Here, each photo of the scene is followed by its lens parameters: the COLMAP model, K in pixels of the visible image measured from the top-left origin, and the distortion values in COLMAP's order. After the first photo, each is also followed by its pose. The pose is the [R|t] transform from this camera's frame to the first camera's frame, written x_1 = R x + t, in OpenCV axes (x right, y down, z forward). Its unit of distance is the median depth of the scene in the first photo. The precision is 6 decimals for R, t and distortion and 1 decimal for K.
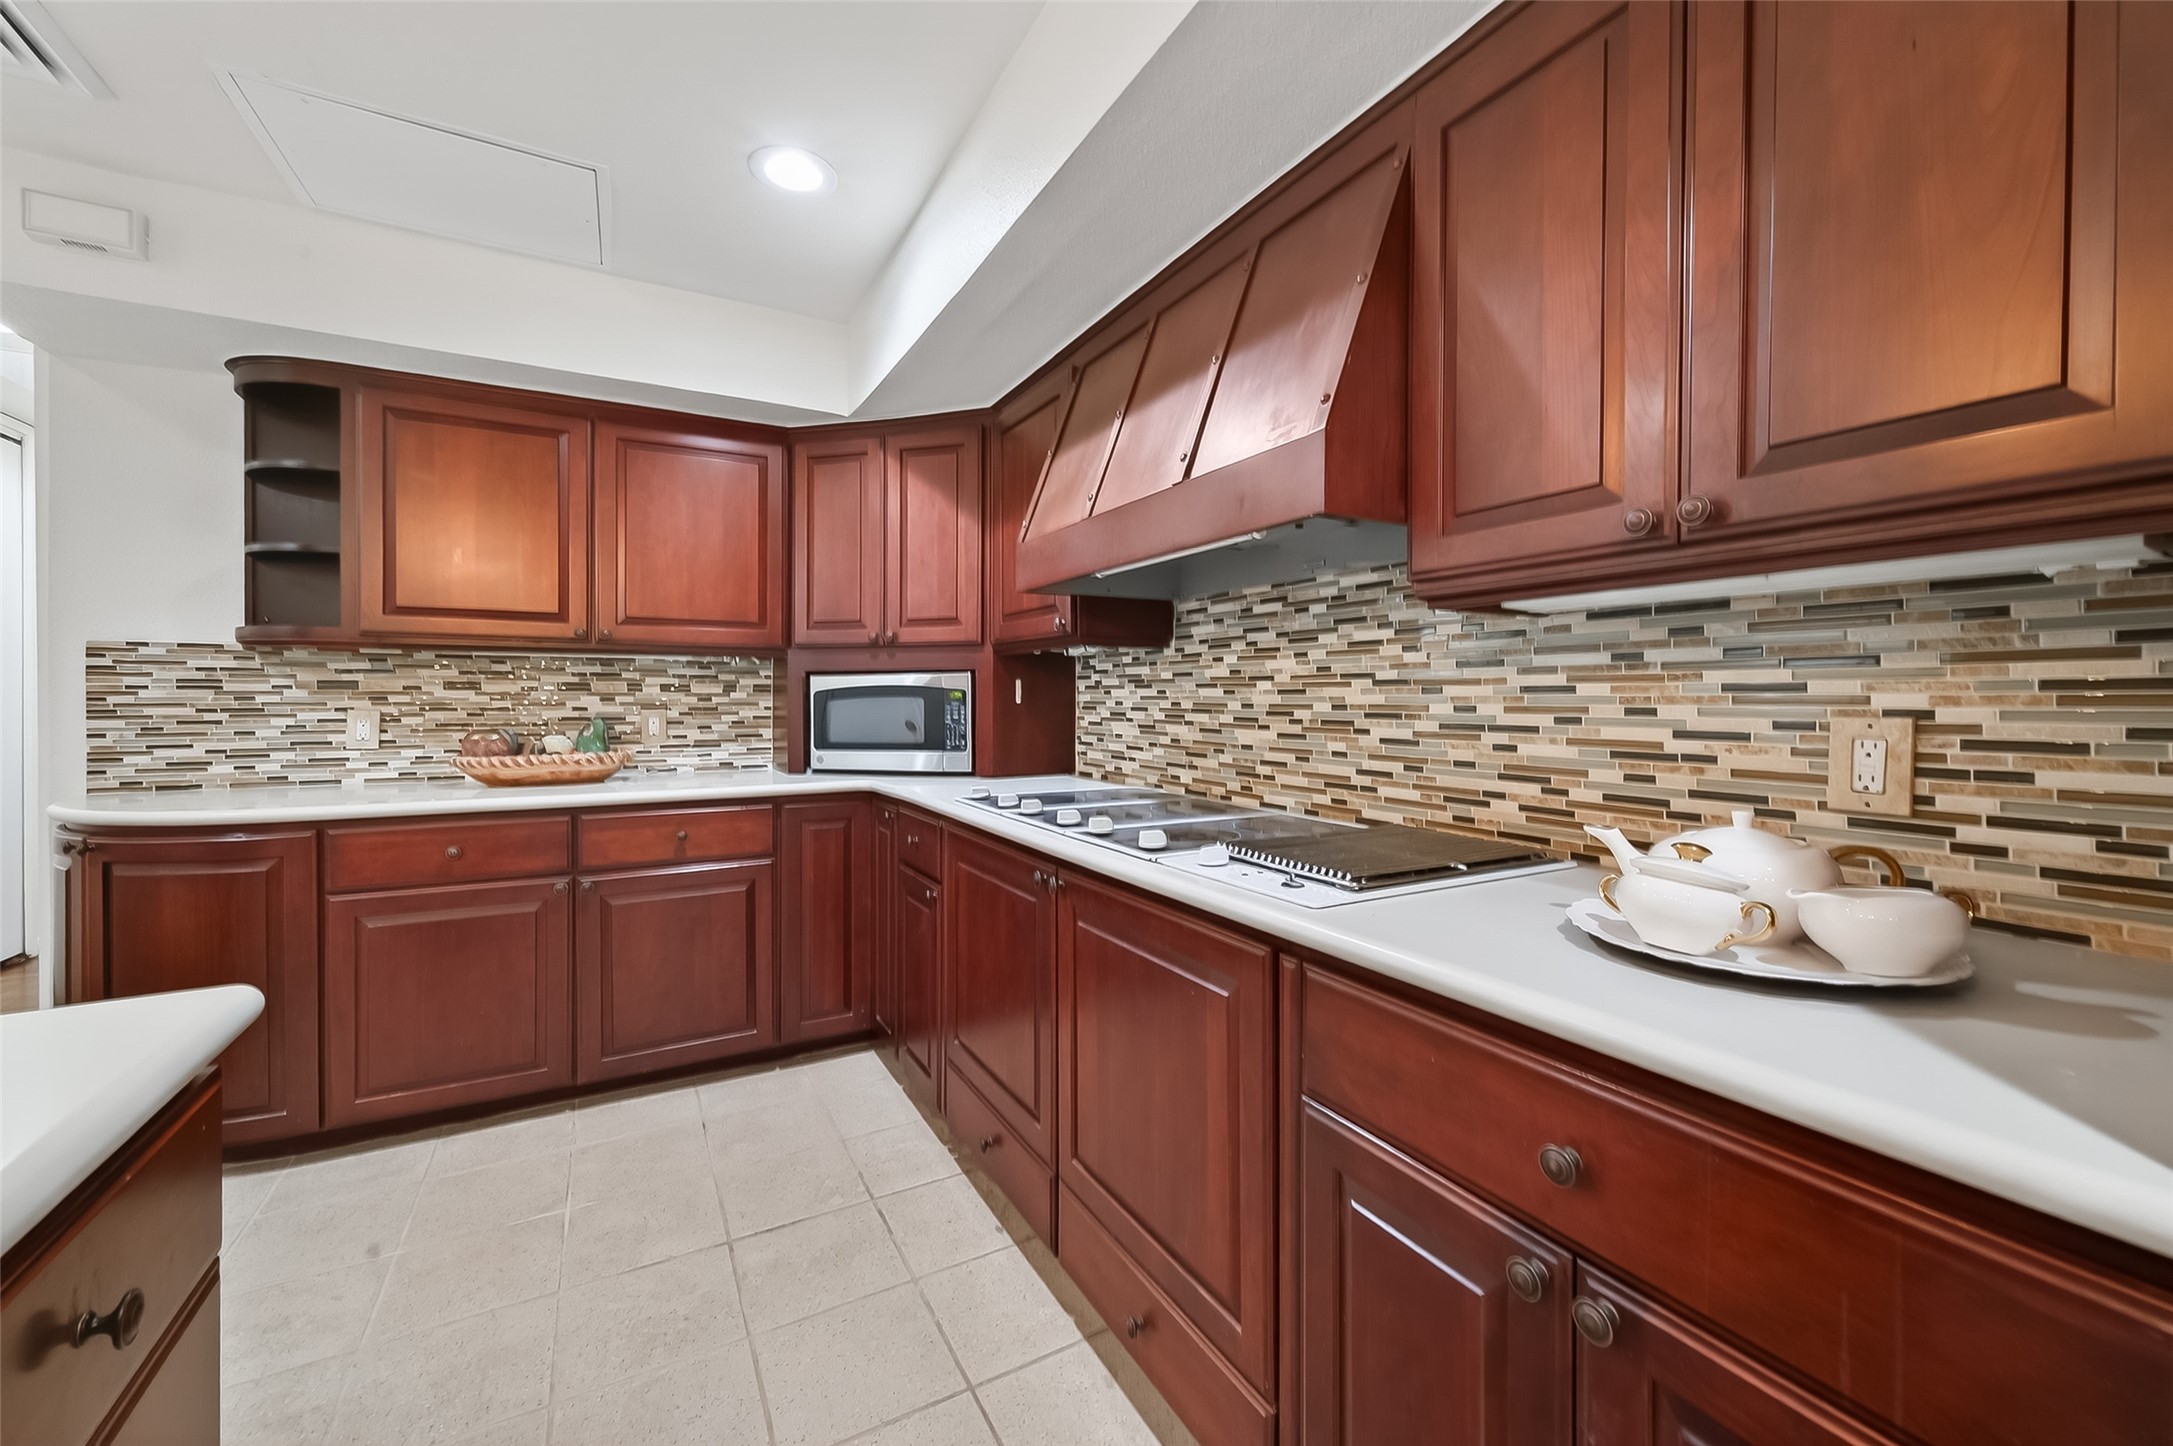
lens RADIAL K [[850.9, 0, 1097.2], [0, 850.9, 695.7], [0, 0, 1]] dist [0.000700, -0.000207]
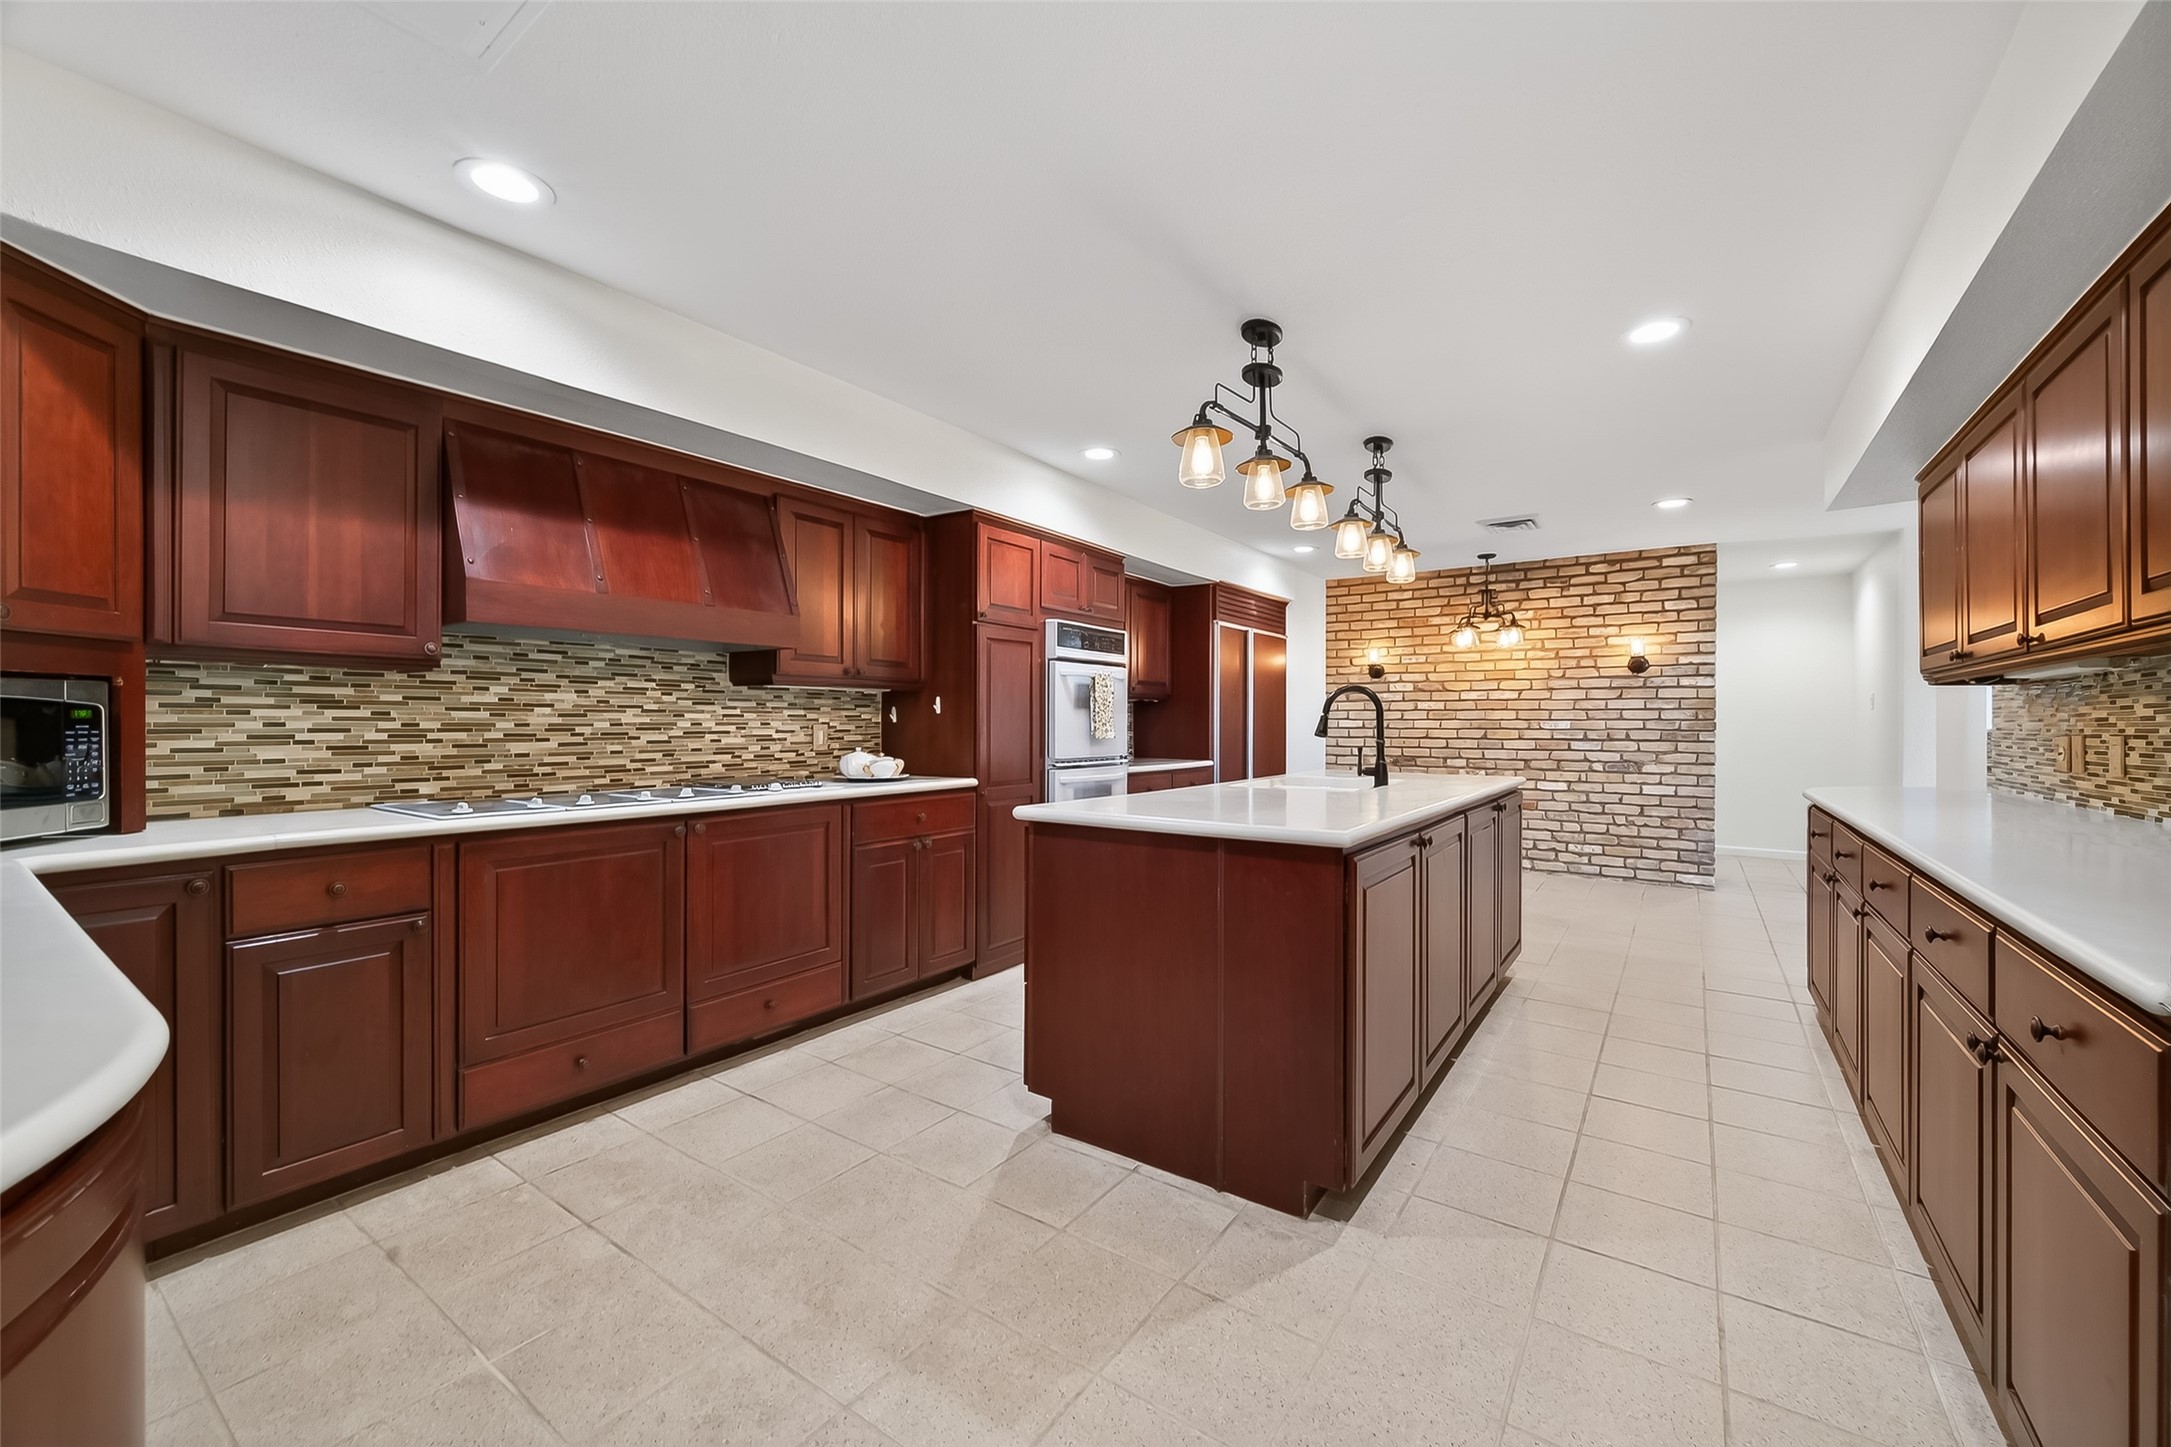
lens RADIAL K [[850.2, 0, 1083.6], [0, 850.2, 722.5], [0, 0, 1]] dist [0.000700, -0.000207]
pose [[-0.426205, -0.002266, 0.904624, -1.533519], [-0.001595, 0.999997, 0.001754, 0.004394], [-0.904625, -0.000695, -0.426208, 0.816244]]
